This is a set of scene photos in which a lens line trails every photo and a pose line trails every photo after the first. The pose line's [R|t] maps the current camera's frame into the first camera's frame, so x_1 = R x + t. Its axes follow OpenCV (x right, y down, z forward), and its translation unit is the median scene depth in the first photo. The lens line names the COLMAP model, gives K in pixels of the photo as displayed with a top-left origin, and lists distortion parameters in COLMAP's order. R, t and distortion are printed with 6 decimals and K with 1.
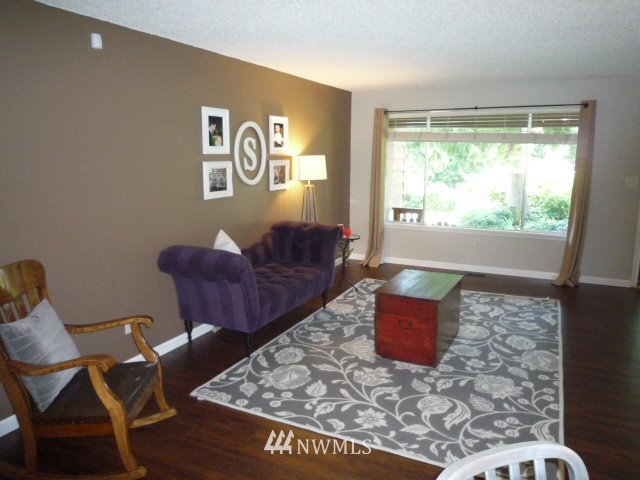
lens RADIAL K [[458.0, 0, 322.7], [0, 458.0, 237.6], [0, 0, 1]] dist [-0.009015, -0.010533]
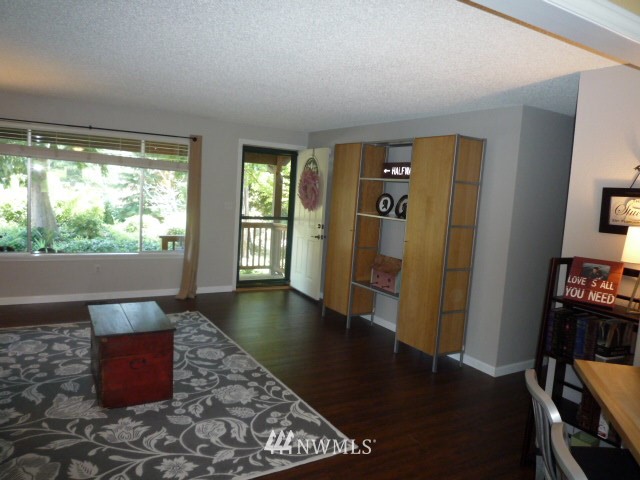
lens RADIAL K [[458.0, 0, 322.7], [0, 458.0, 237.6], [0, 0, 1]] dist [-0.009015, -0.010533]
pose [[0.574015, -0.053781, 0.817077, -0.355139], [0.087156, 0.996185, 0.004341, -0.035215], [-0.814194, 0.068721, 0.576512, 0.154649]]
